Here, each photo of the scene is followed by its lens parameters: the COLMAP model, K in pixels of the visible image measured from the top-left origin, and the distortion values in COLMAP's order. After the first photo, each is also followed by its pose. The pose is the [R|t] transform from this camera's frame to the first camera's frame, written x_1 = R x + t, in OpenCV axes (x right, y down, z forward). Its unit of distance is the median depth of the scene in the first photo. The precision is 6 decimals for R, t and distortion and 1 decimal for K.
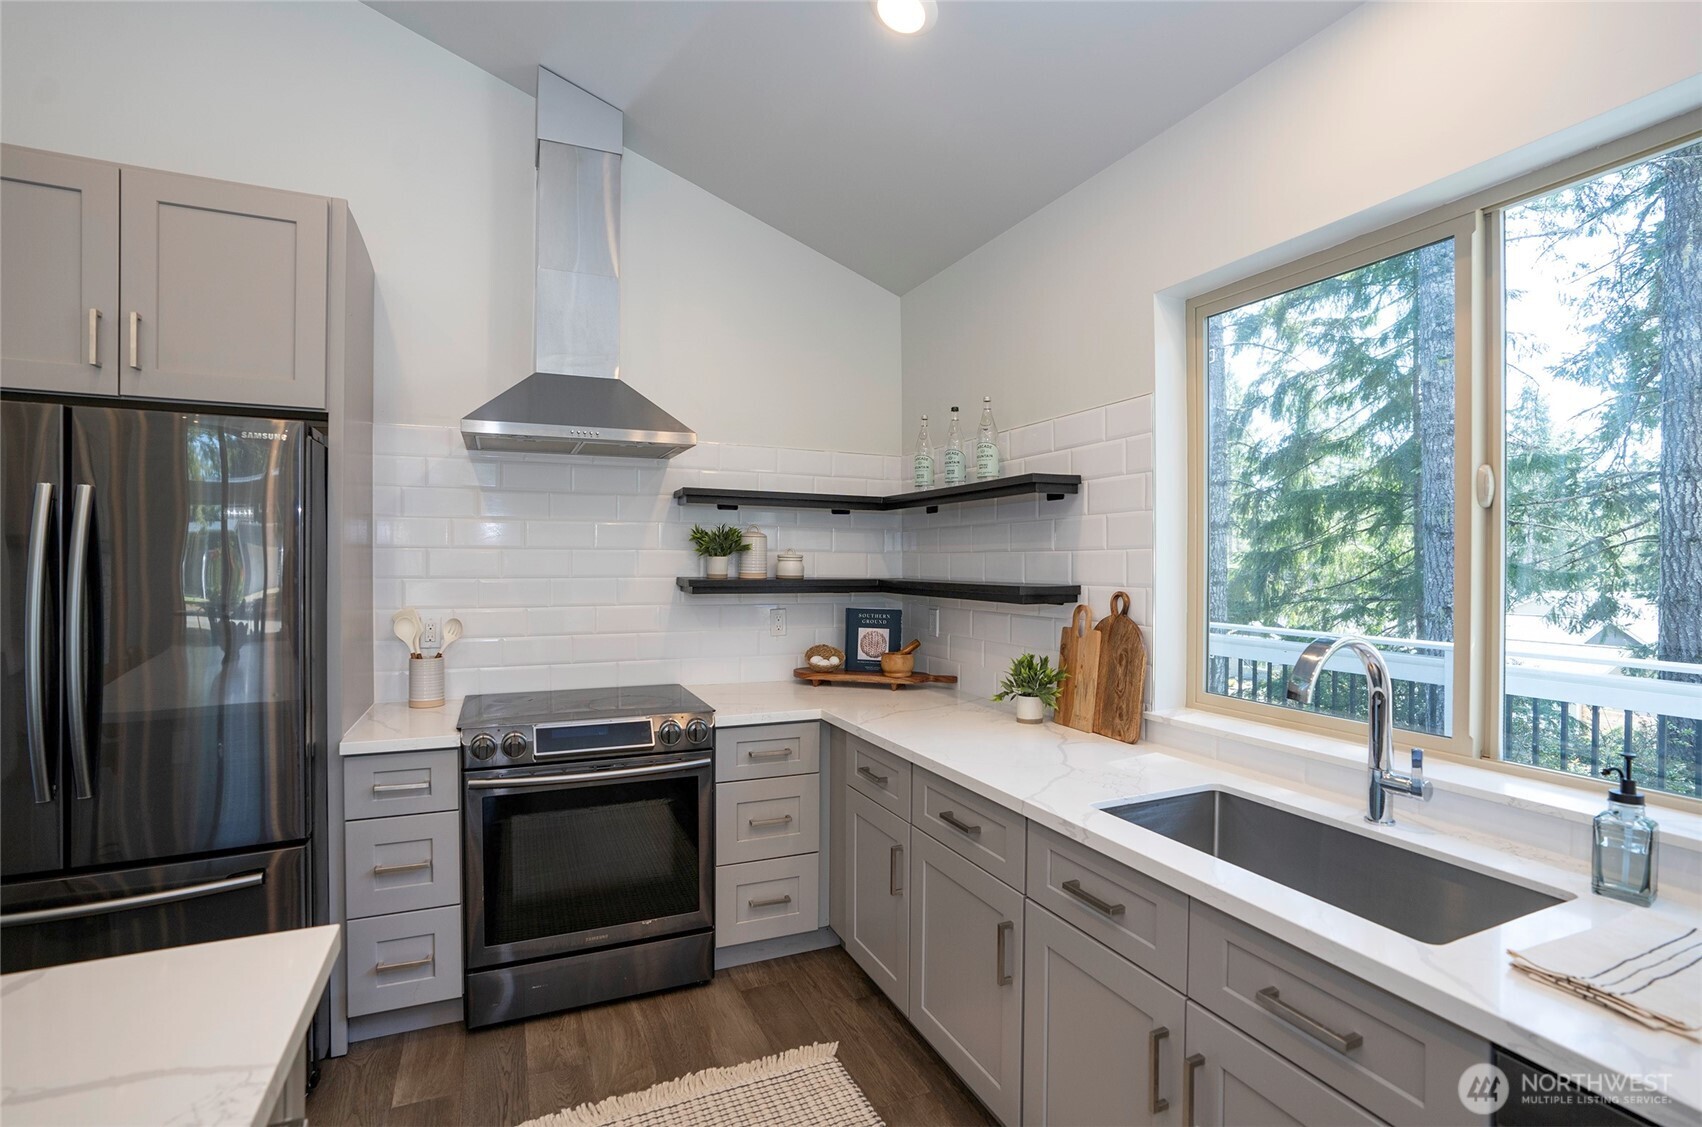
lens RADIAL K [[804.3, 0, 861.6], [0, 804.3, 571.2], [0, 0, 1]] dist [-0.029452, 0.001162]
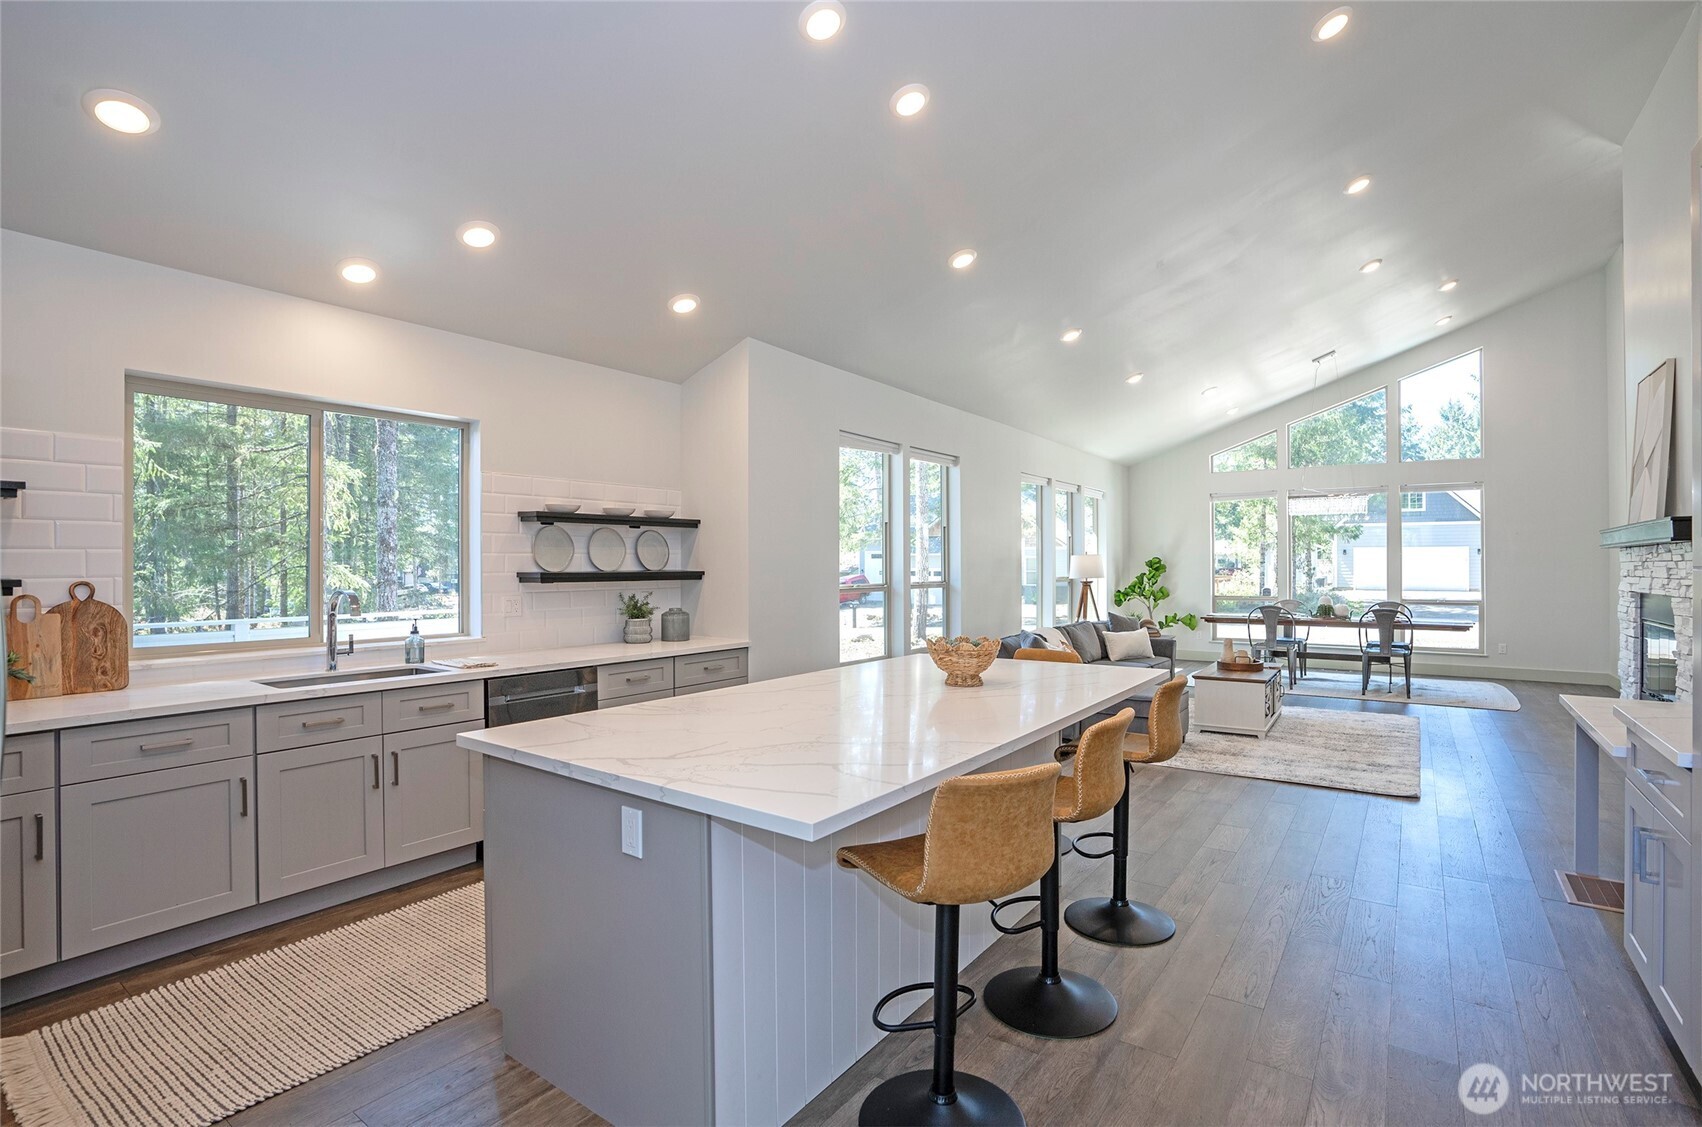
lens RADIAL K [[811.5, 0, 879.5], [0, 811.5, 558.4], [0, 0, 1]] dist [-0.079649, 0.029643]
pose [[-0.510771, 0.007451, 0.859685, -1.123011], [0.014792, 0.999891, 0.000122, 0.005365], [-0.859590, 0.012779, -0.510825, 0.416281]]
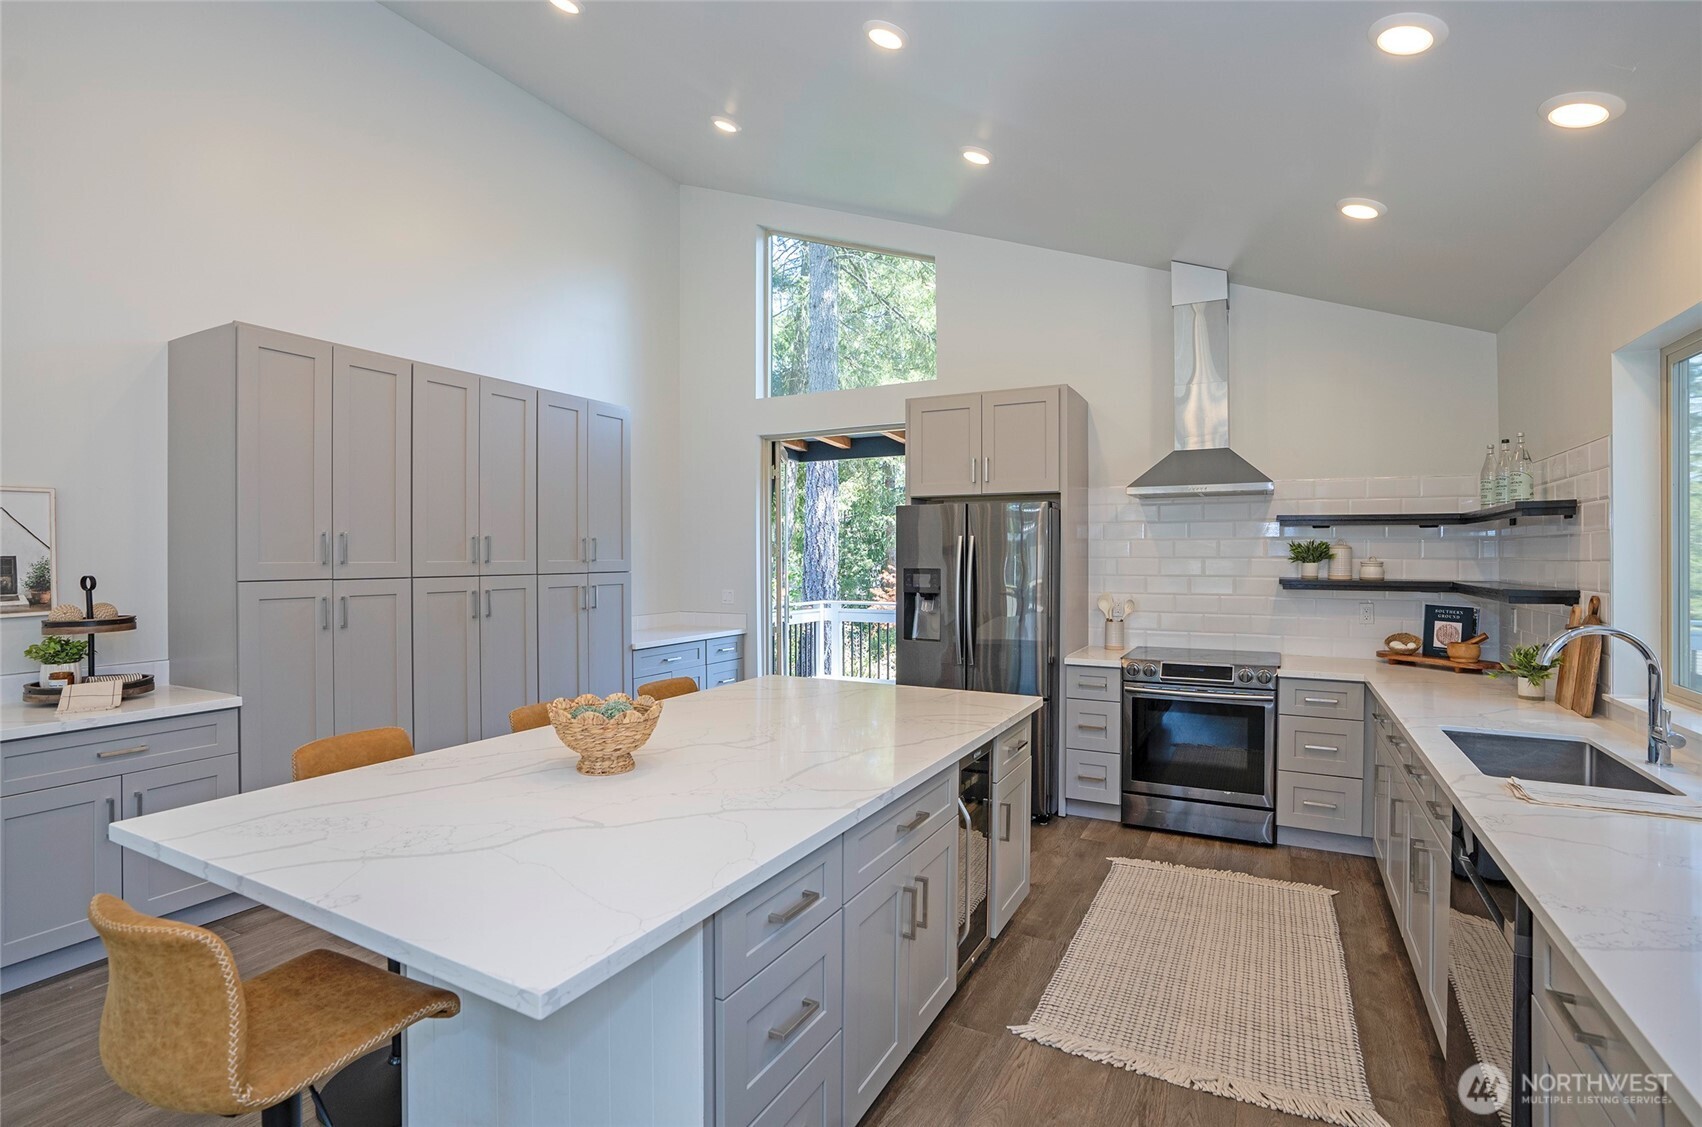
lens RADIAL K [[804.3, 0, 861.6], [0, 804.3, 571.2], [0, 0, 1]] dist [-0.029452, 0.001162]
pose [[0.622402, 0.010205, -0.782631, 0.446890], [-0.006230, 0.999948, 0.008085, -0.011183], [0.782673, -0.000156, 0.622433, -0.488910]]
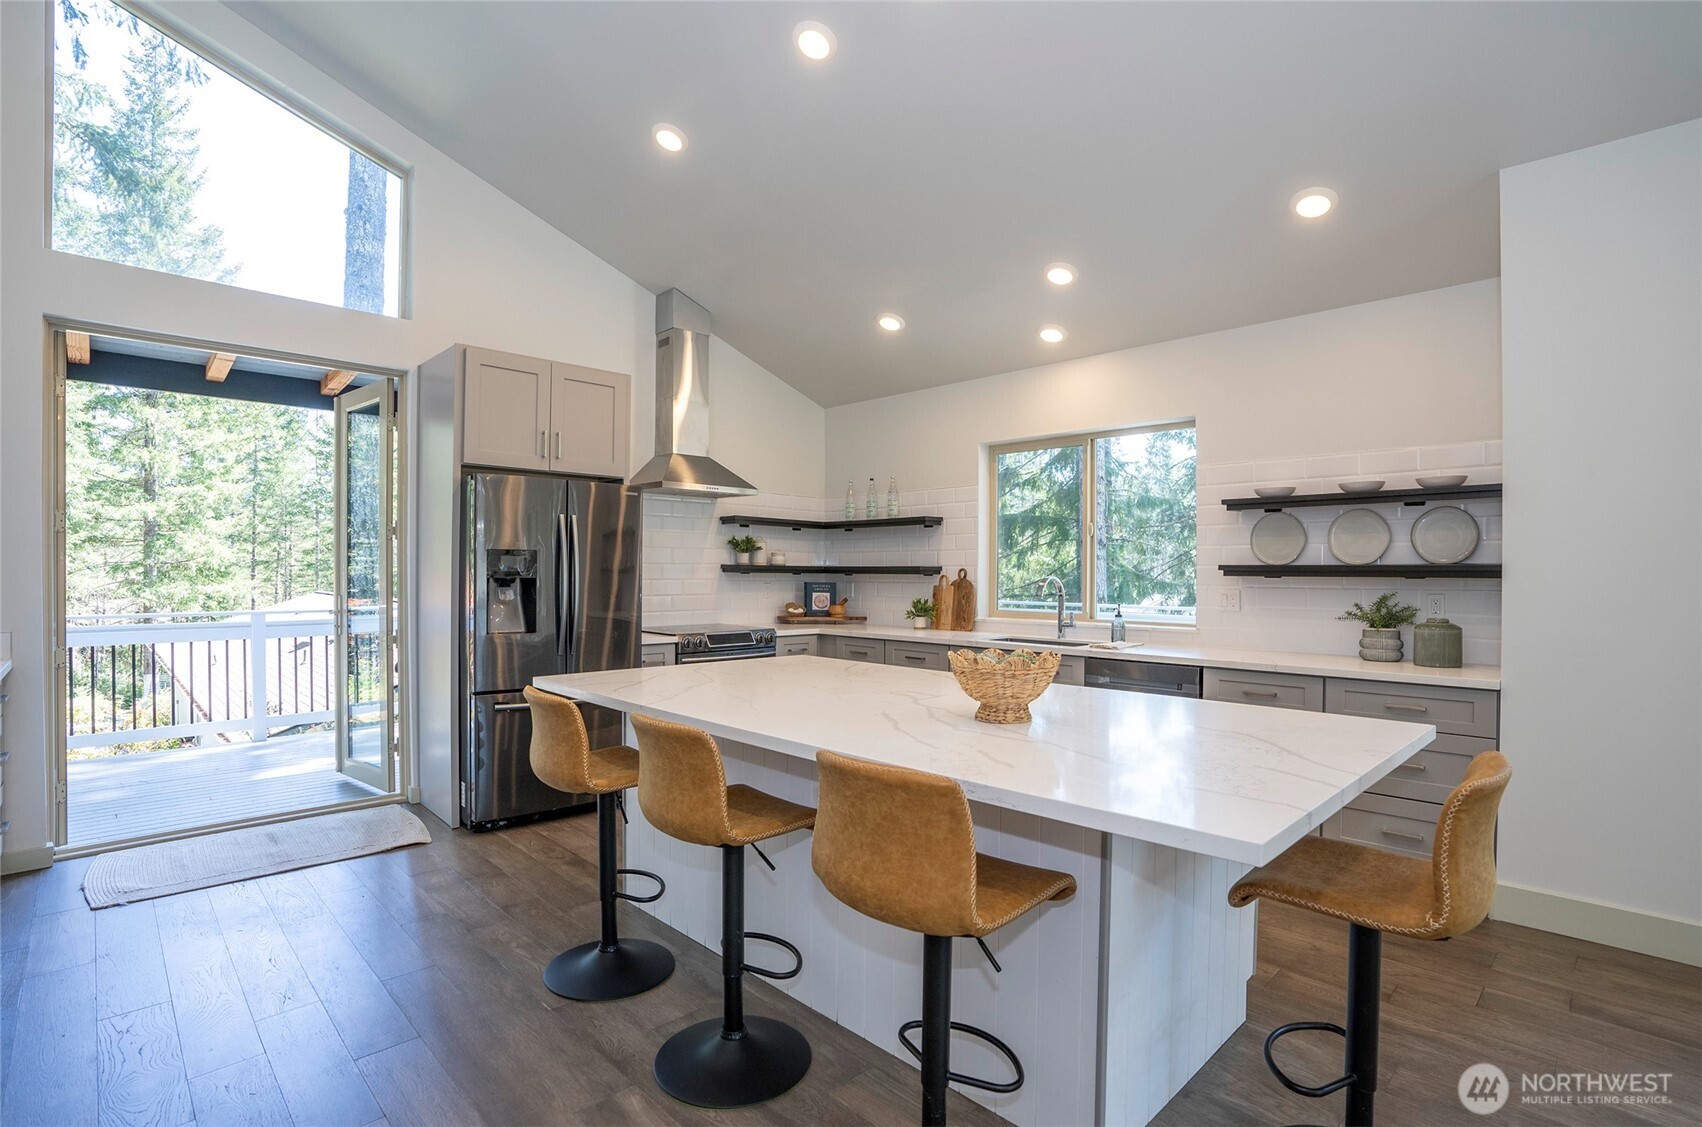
lens RADIAL K [[804.3, 0, 861.6], [0, 804.3, 571.2], [0, 0, 1]] dist [-0.029452, 0.001162]
pose [[0.941266, 0.003052, 0.337652, -0.587050], [0.000864, 0.999934, -0.011447, 0.048219], [-0.337664, 0.011067, 0.941202, -0.870348]]
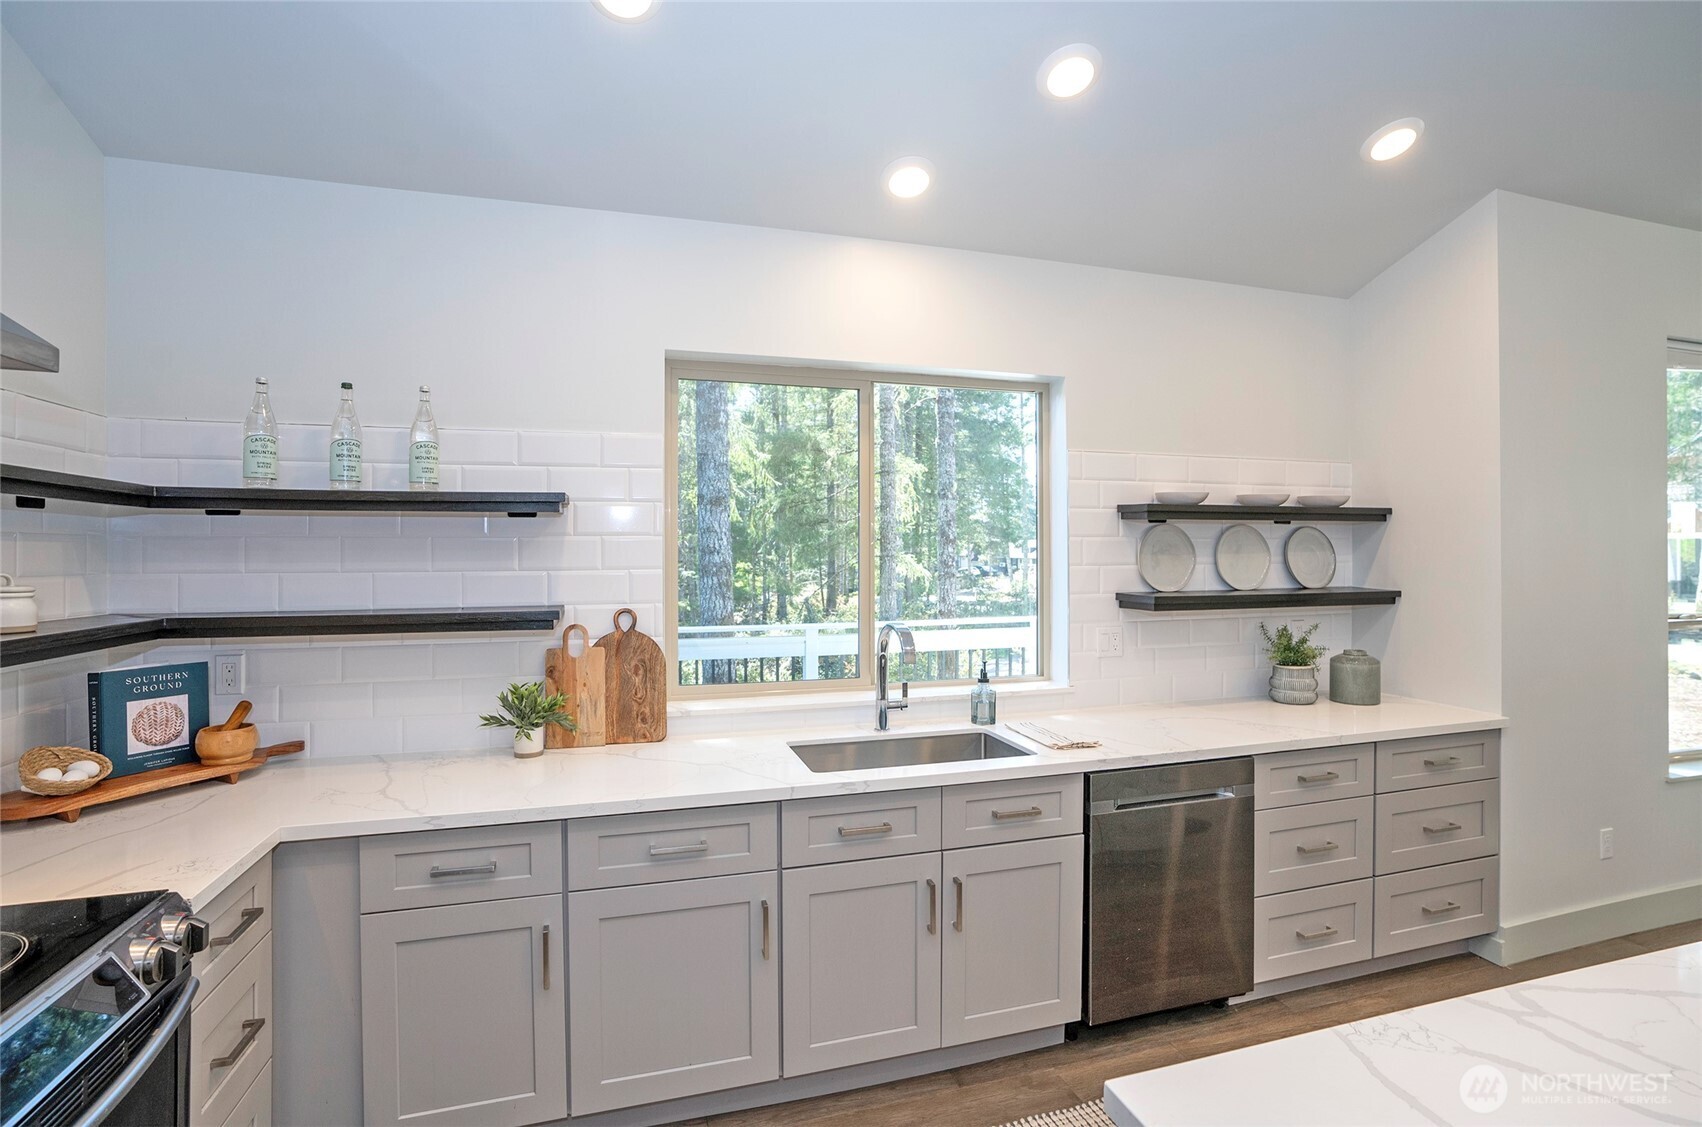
lens RADIAL K [[801.0, 0, 844.8], [0, 801.0, 549.0], [0, 0, 1]] dist [-0.032719, 0.000081]
pose [[0.146743, -0.001870, 0.989173, -0.563527], [0.014566, 0.999894, -0.000270, -0.040684], [-0.989067, 0.014447, 0.146755, 0.430983]]
